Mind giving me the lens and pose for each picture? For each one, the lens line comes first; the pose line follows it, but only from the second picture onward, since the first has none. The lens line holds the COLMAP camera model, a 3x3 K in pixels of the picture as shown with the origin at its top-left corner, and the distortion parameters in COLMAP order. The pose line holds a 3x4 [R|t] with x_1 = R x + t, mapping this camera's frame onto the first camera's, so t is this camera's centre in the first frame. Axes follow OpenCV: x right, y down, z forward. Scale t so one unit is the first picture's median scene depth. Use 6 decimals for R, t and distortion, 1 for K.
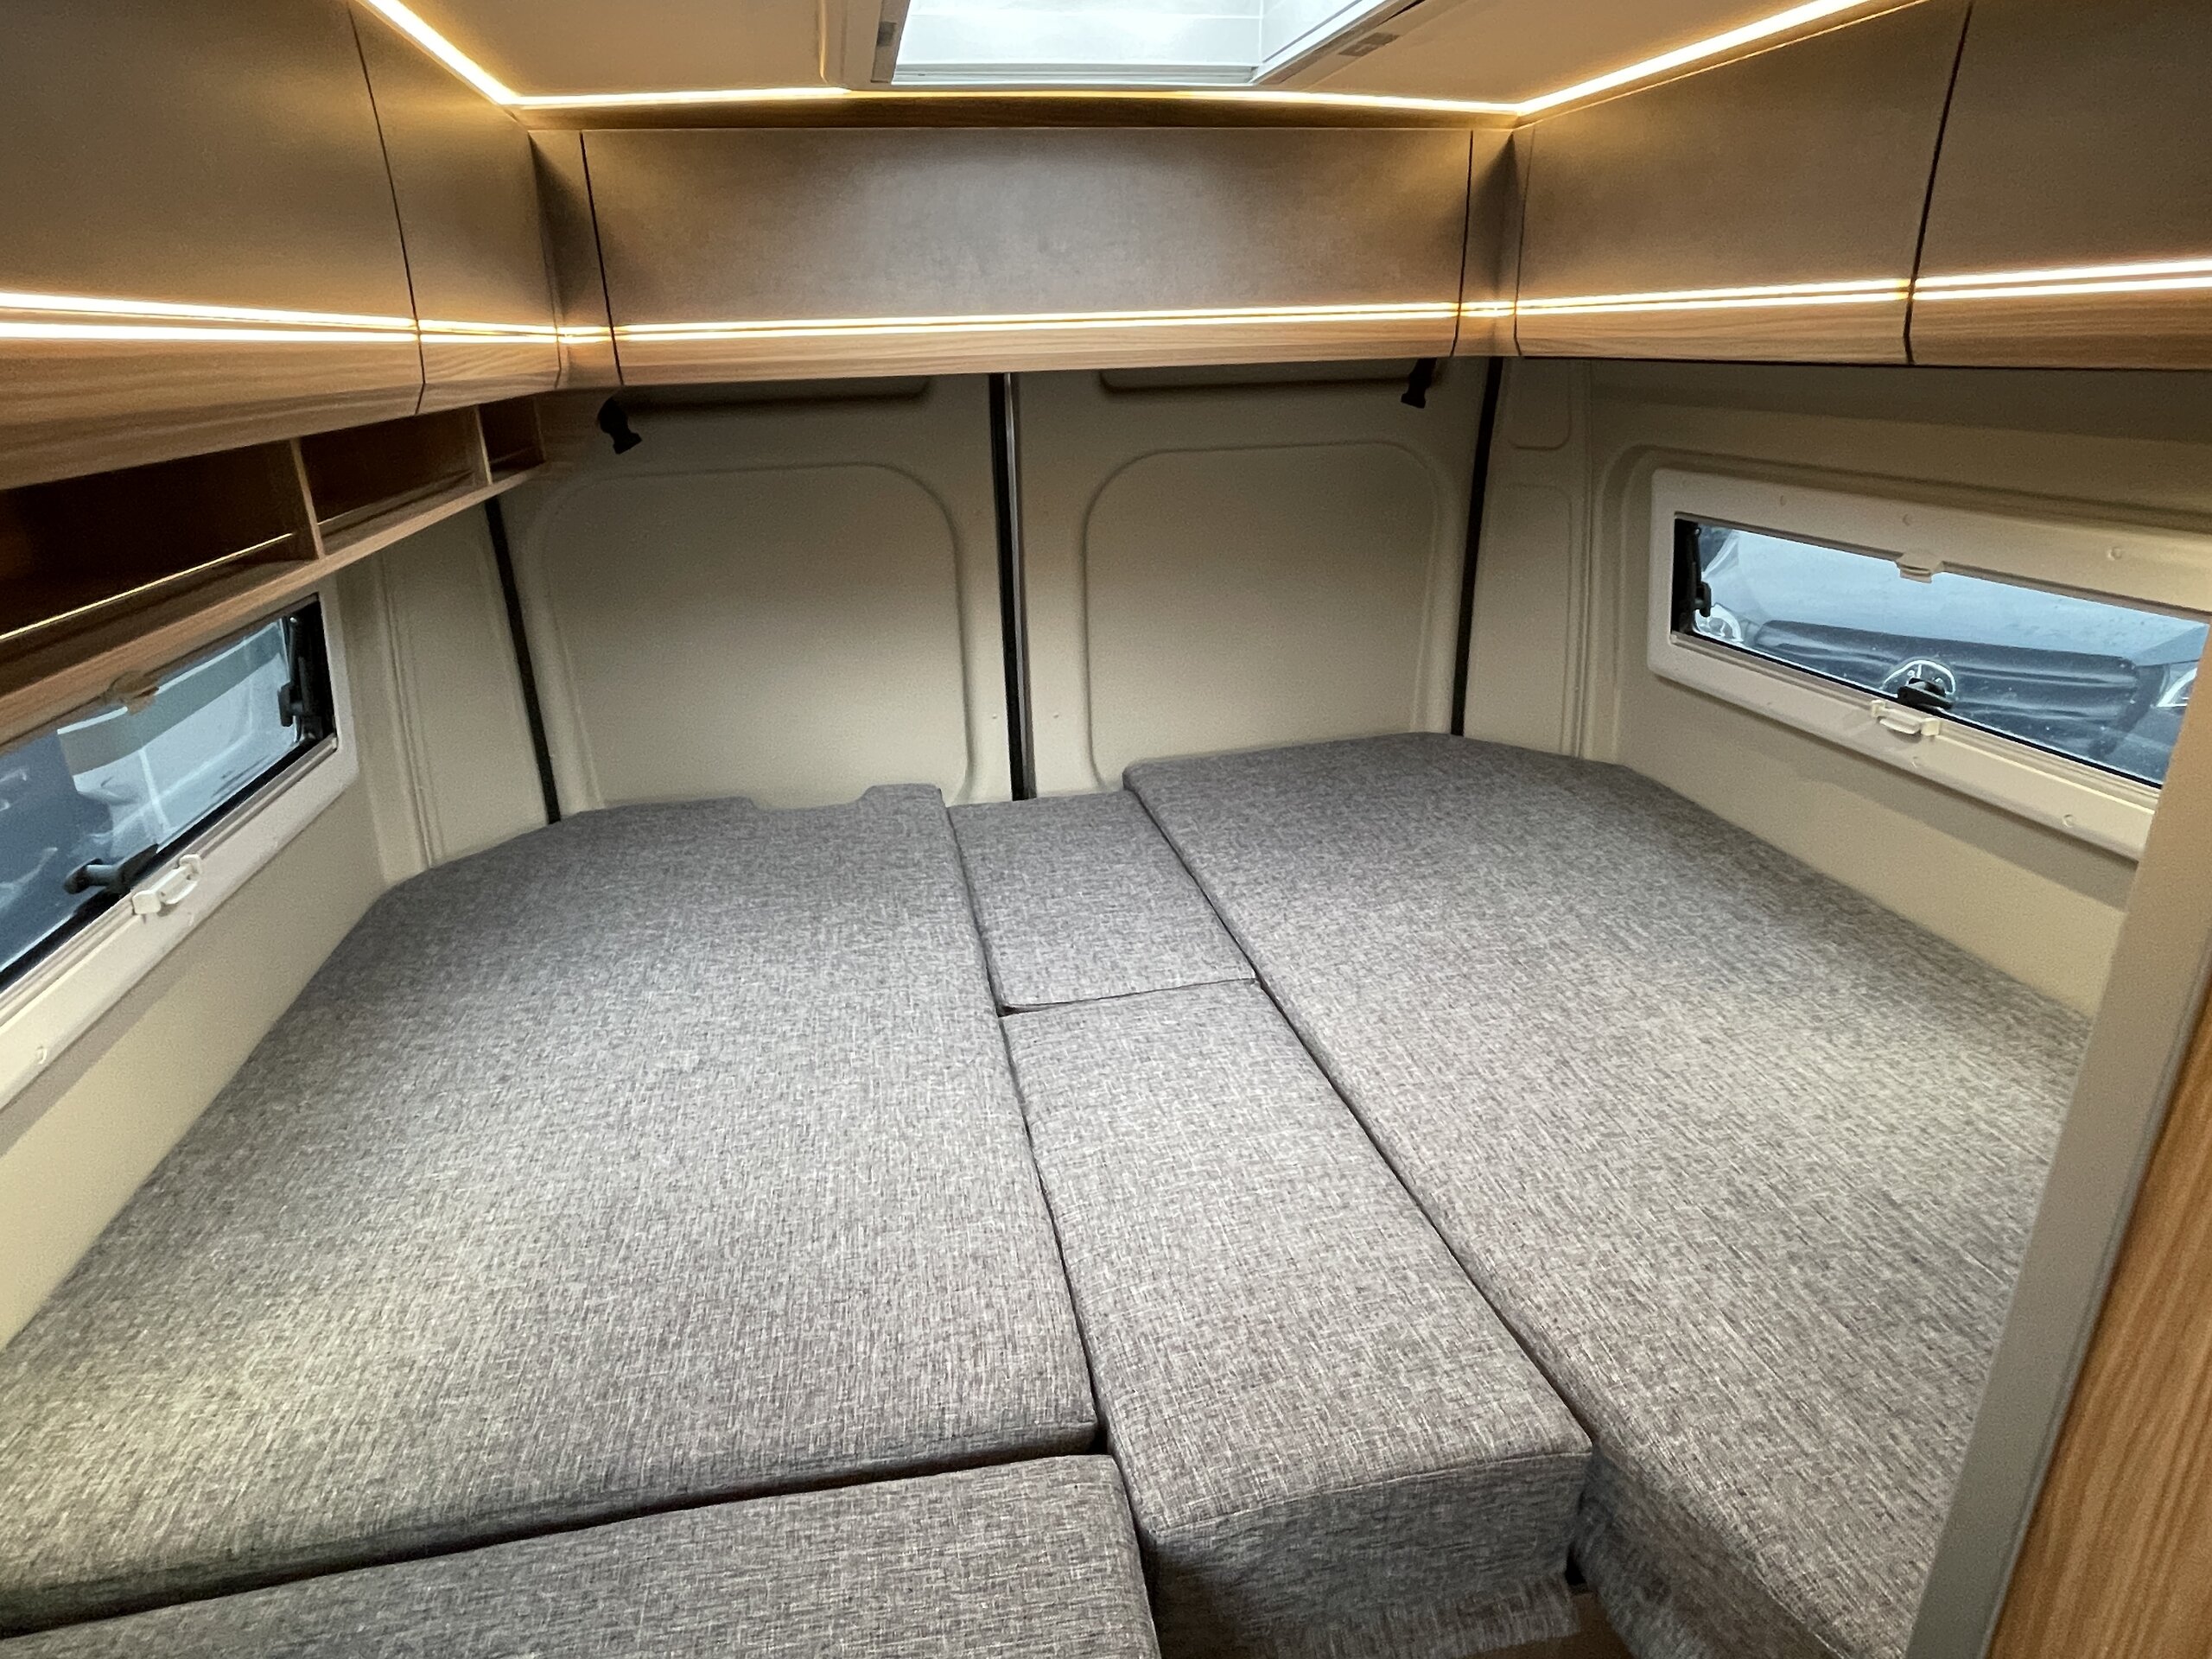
lens RADIAL K [[1241.1, 0, 1091.5], [0, 1241.1, 838.1], [0, 0, 1]] dist [-0.001099, -0.002694]
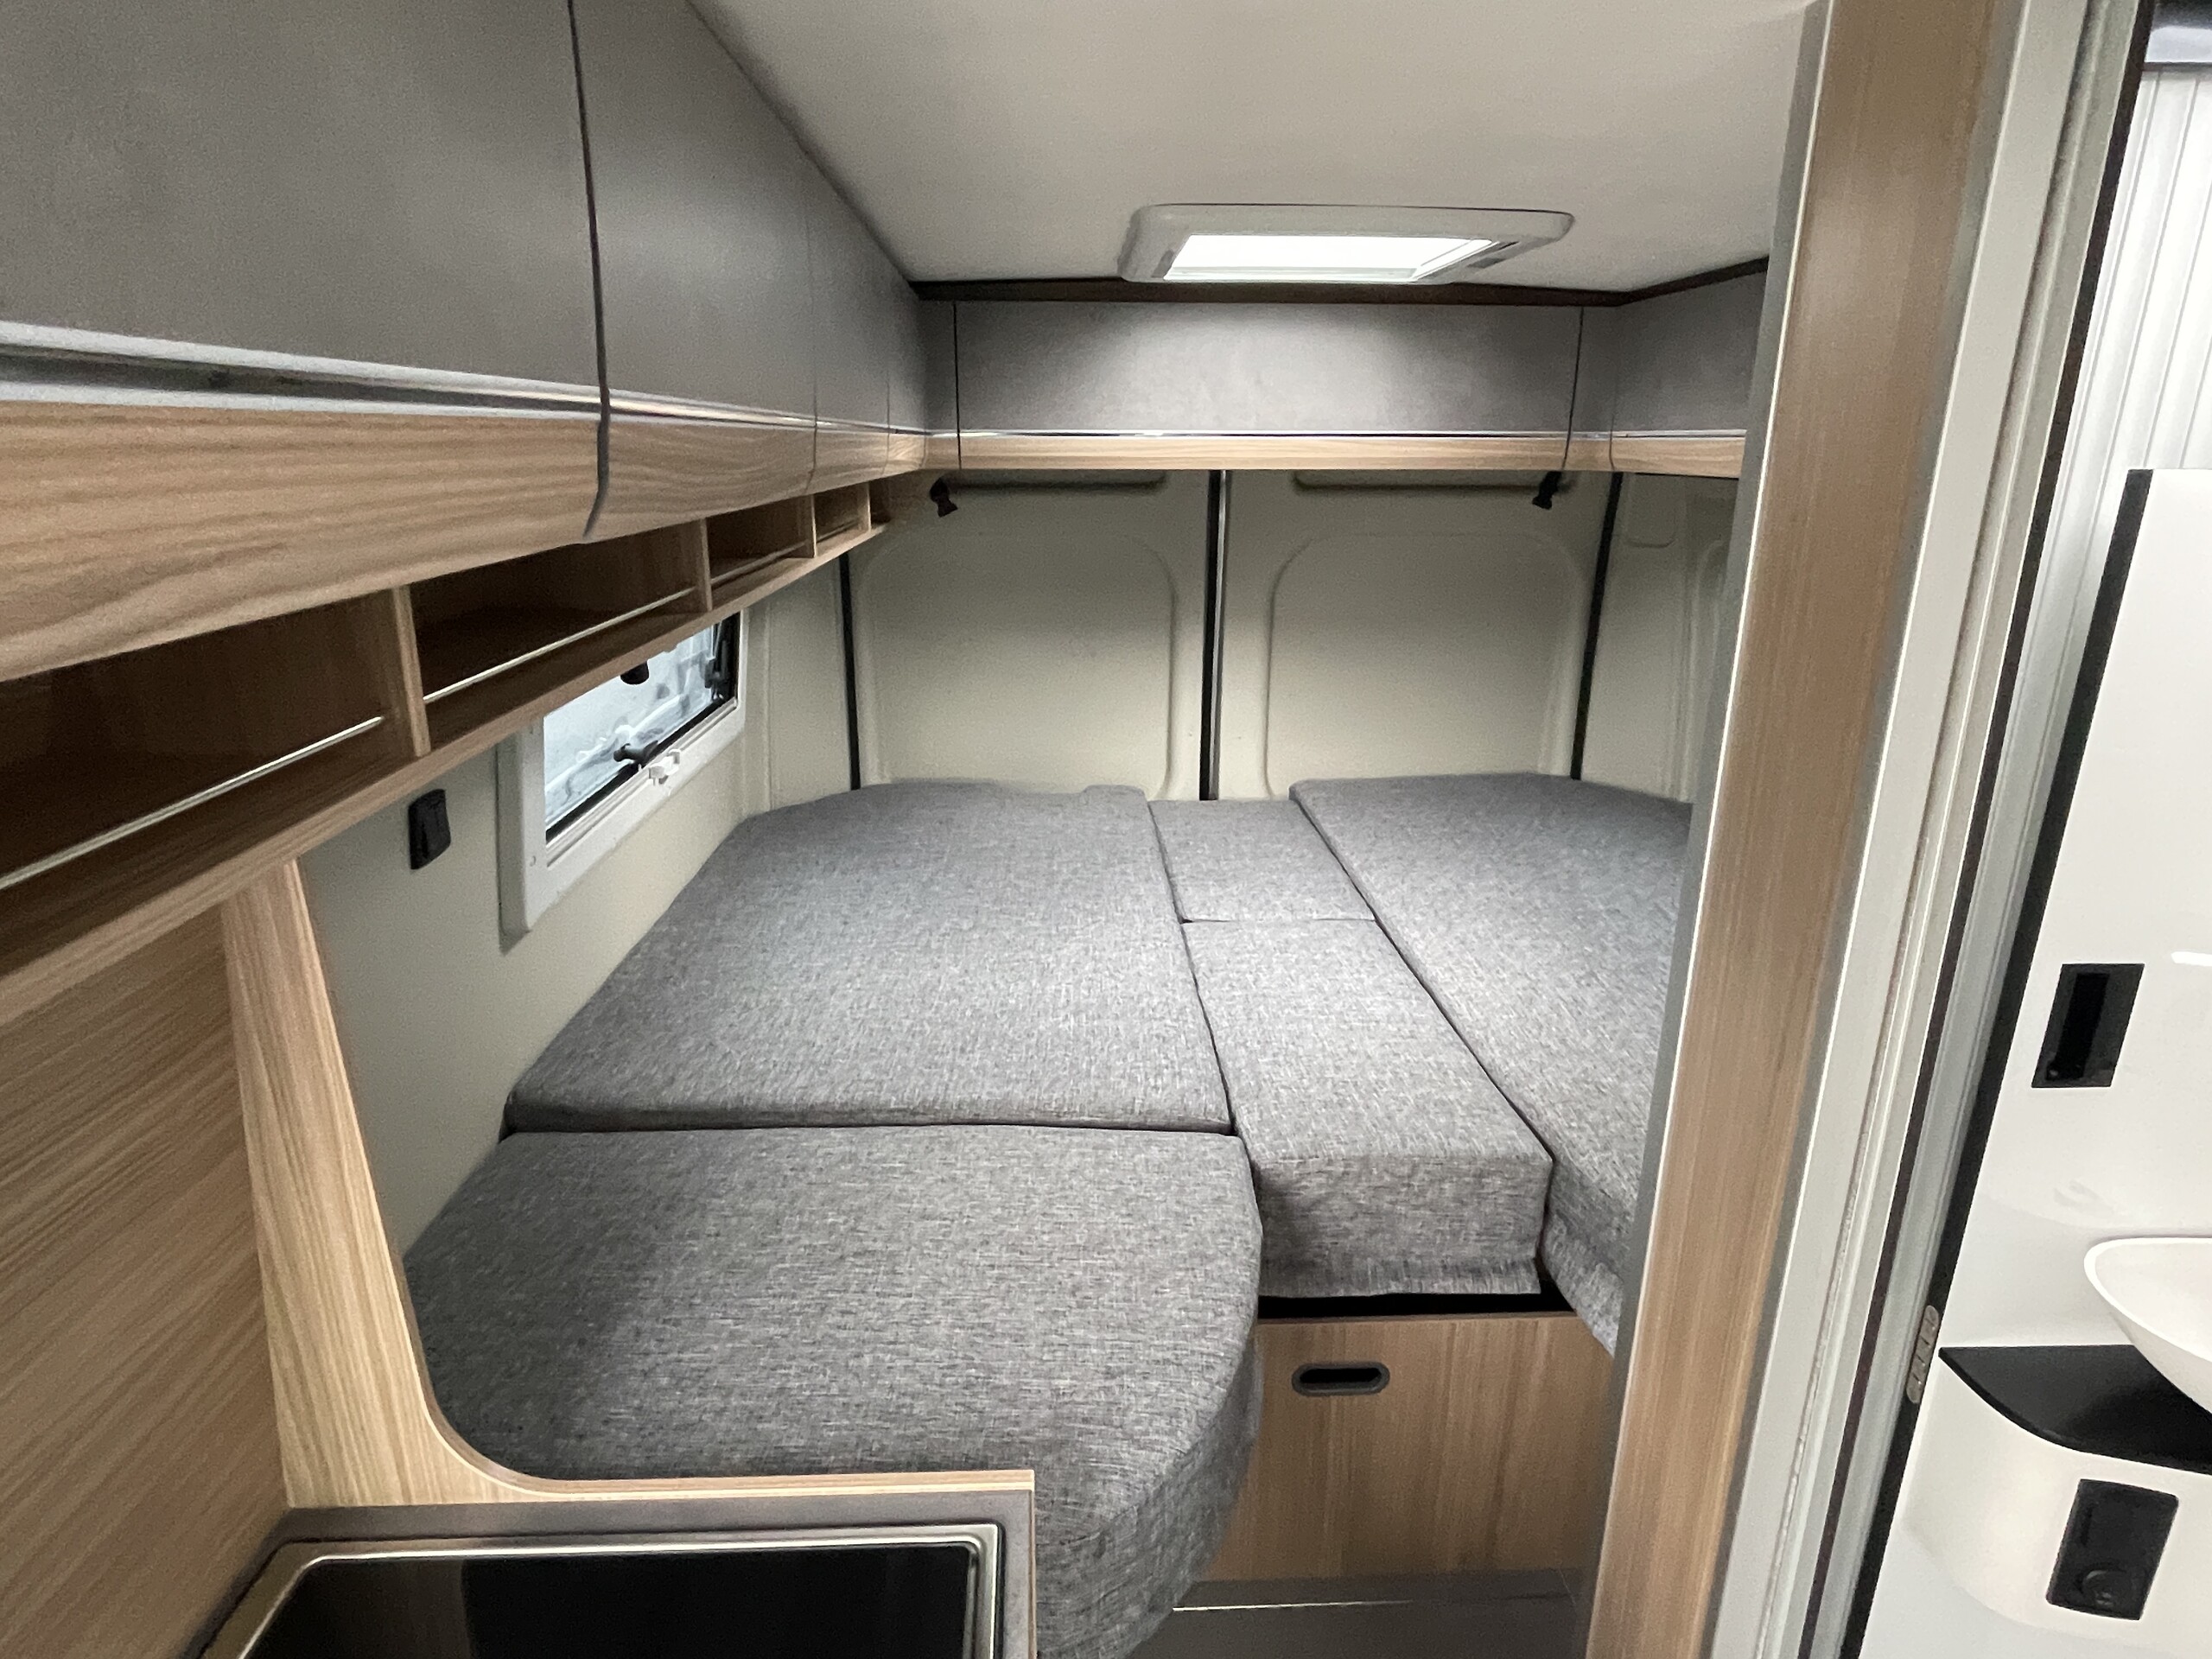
lens RADIAL K [[1241.1, 0, 1095.2], [0, 1241.1, 840.9], [0, 0, 1]] dist [-0.001099, -0.002694]
pose [[0.986672, 0.077453, -0.143106, 0.024490], [-0.087624, 0.993952, -0.066190, 0.170448], [0.137114, 0.077848, 0.987492, -0.429128]]
